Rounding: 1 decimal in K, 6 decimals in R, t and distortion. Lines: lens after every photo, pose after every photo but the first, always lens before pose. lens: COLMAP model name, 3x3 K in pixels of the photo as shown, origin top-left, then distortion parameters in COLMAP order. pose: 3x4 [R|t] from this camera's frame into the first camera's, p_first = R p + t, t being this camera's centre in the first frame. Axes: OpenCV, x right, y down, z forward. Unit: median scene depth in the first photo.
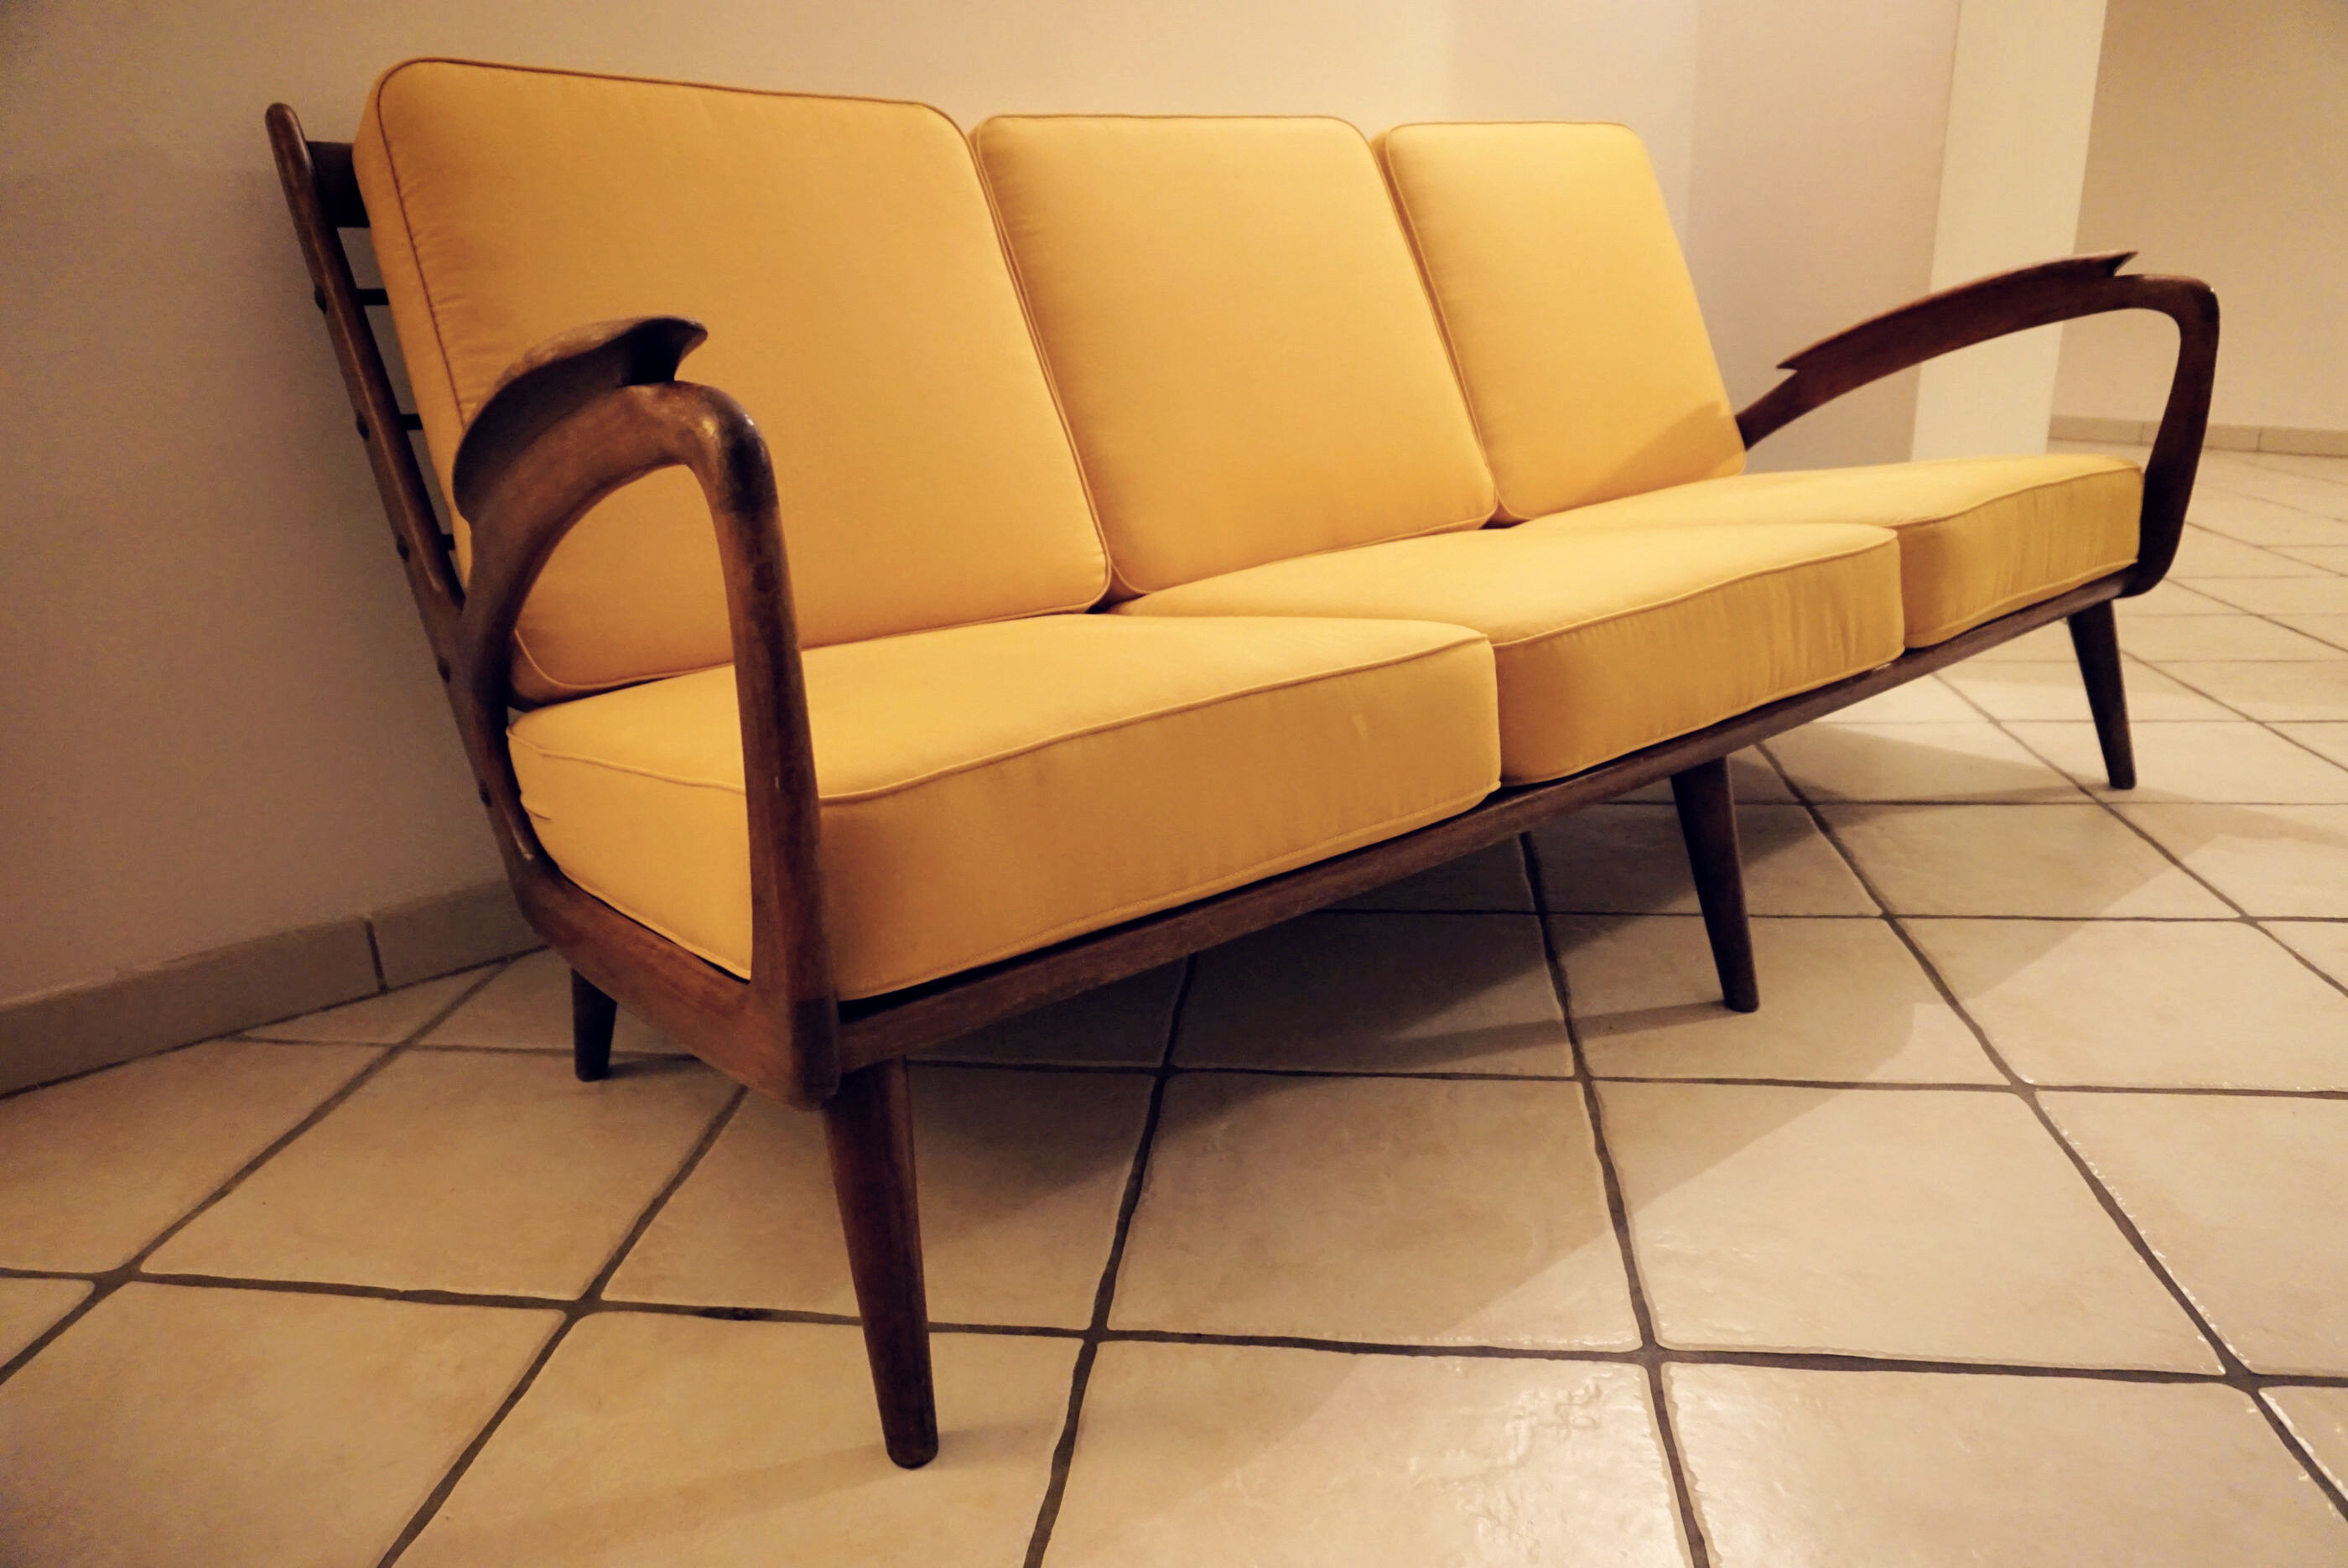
lens RADIAL K [[1580.5, 0, 1174.0], [0, 1580.5, 784.0], [0, 0, 1]] dist [-0.023015, 0.001928]
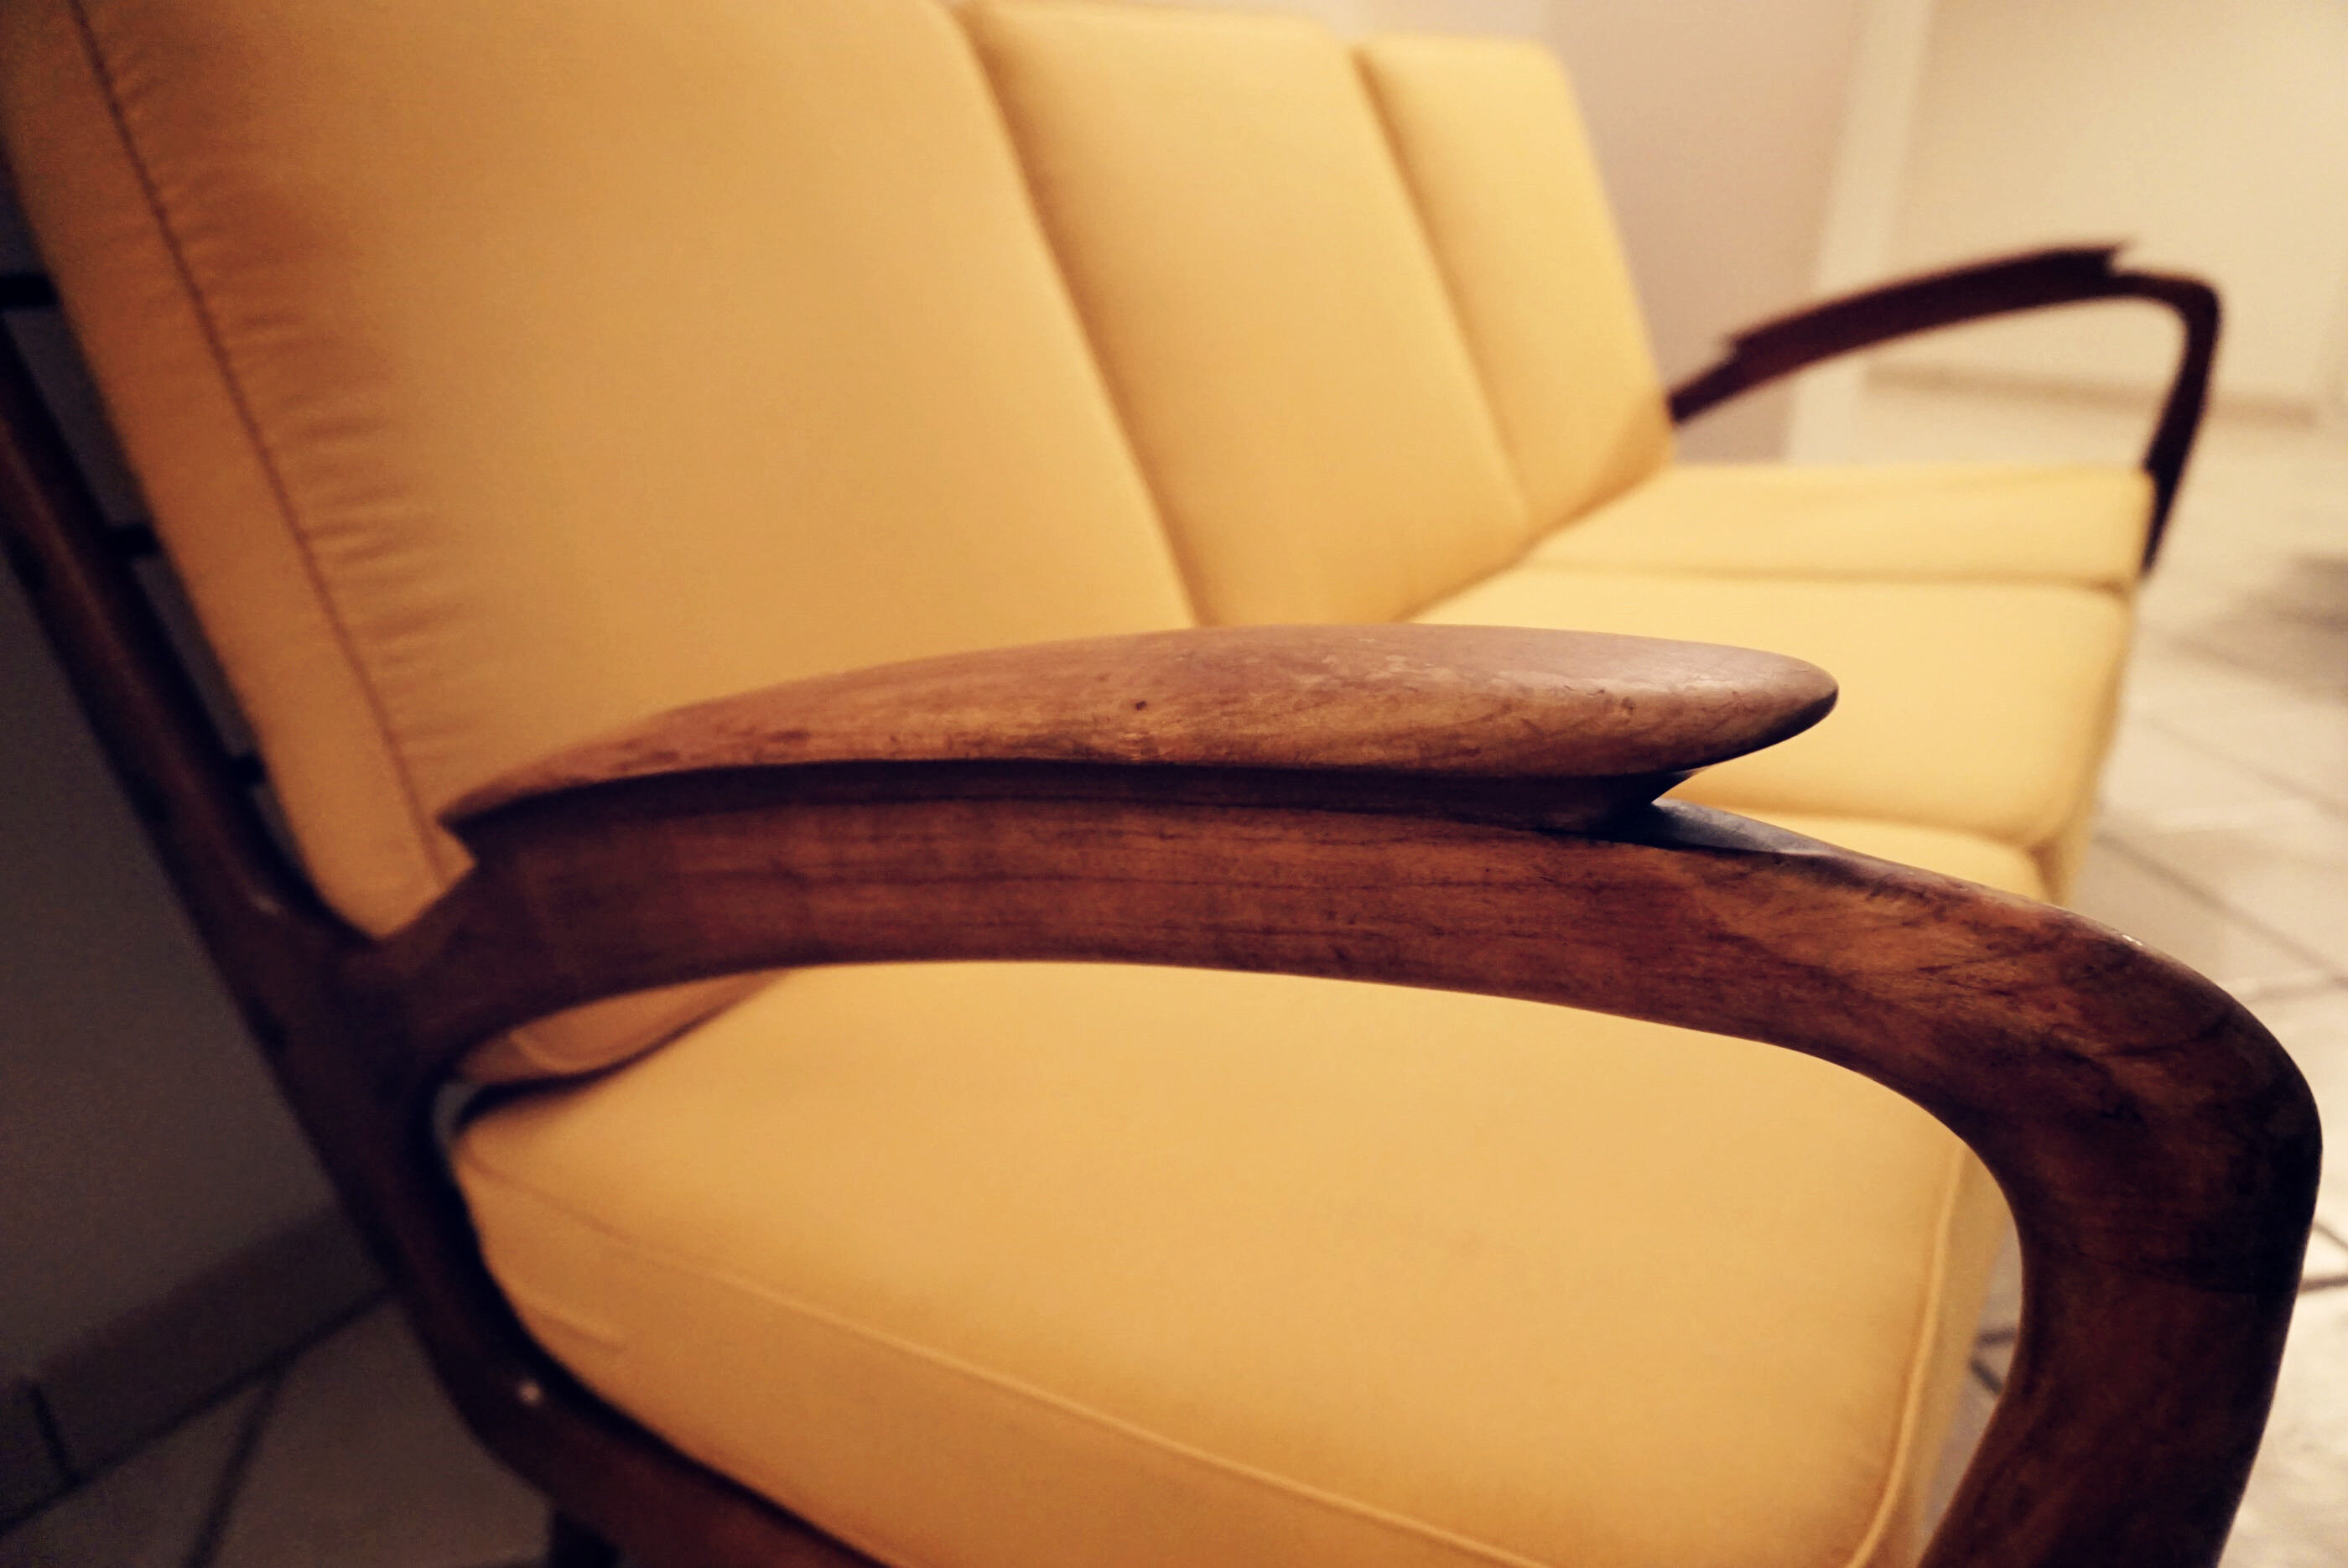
lens RADIAL K [[1574.2, 0, 1194.6], [0, 1574.2, 784.3], [0, 0, 1]] dist [-0.023411, 0.006308]
pose [[0.943174, -0.075072, 0.323707, -0.303310], [0.049078, 0.994934, 0.087741, -0.166401], [-0.328654, -0.066868, 0.942080, 0.373252]]
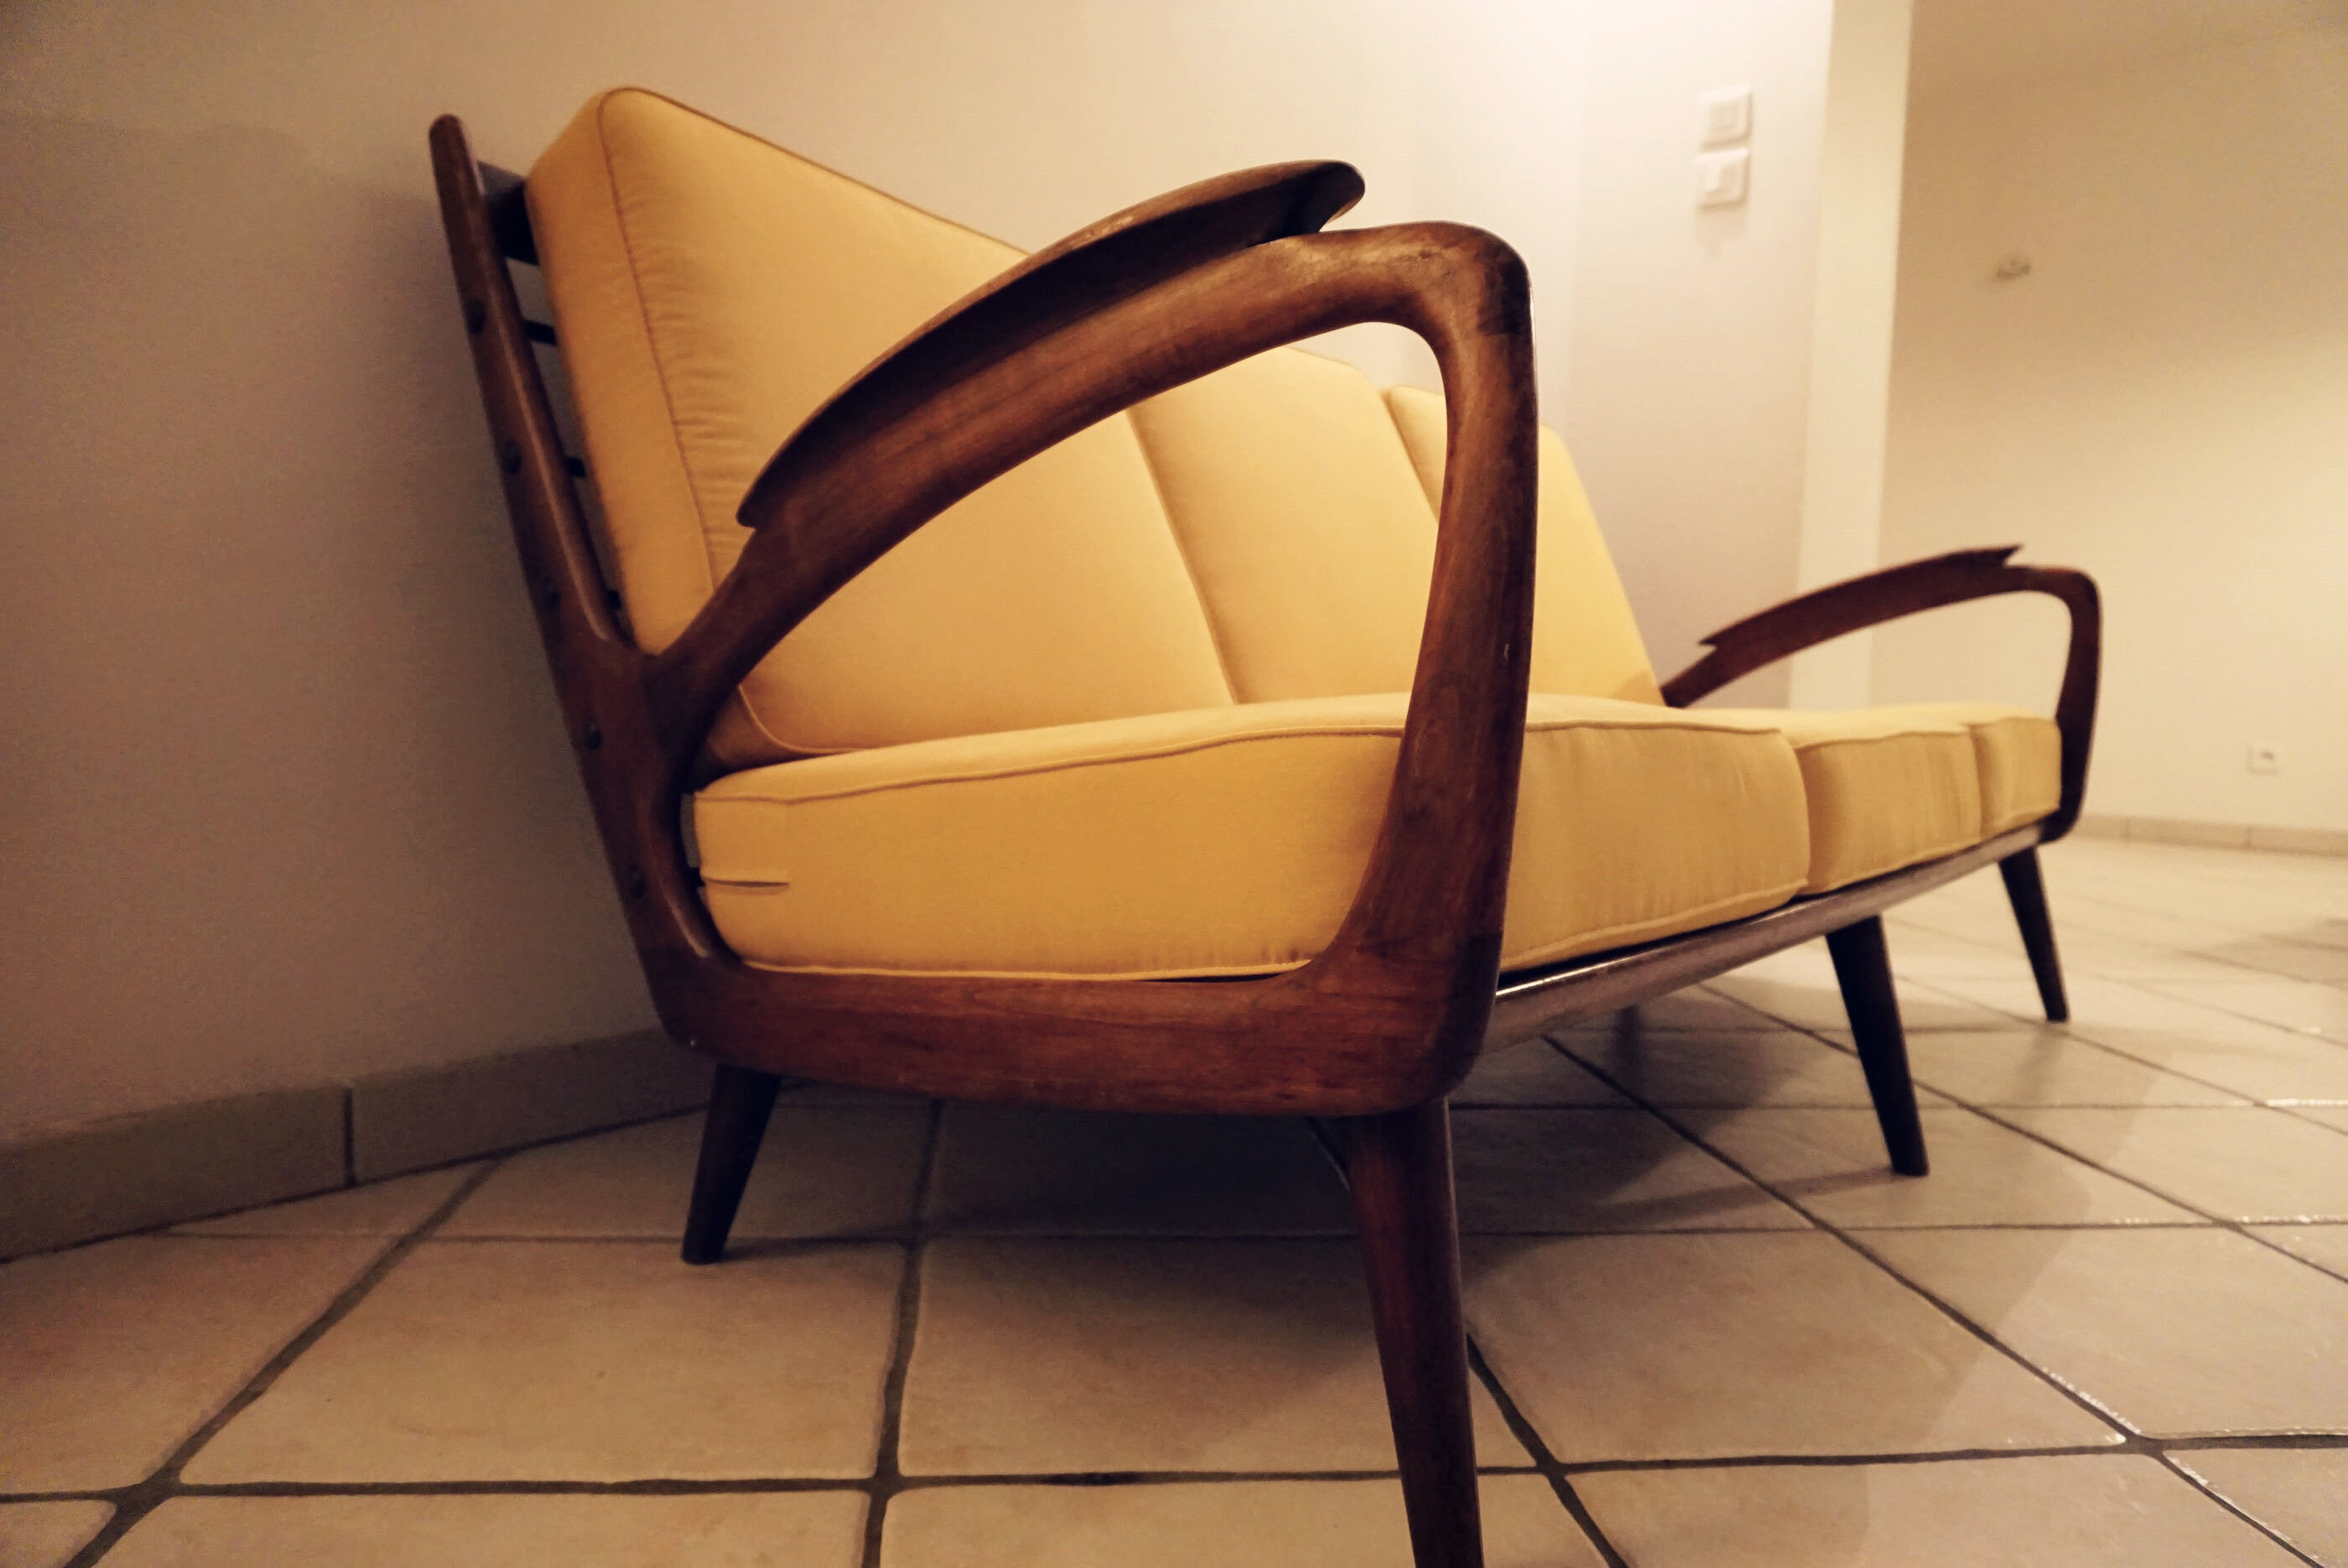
lens RADIAL K [[1574.2, 0, 1194.6], [0, 1574.2, 784.3], [0, 0, 1]] dist [-0.023411, 0.006308]
pose [[0.969169, 0.054339, 0.240329, -0.320012], [0.006734, 0.969173, -0.246289, 0.144389], [-0.246303, 0.240314, 0.938927, 0.134457]]
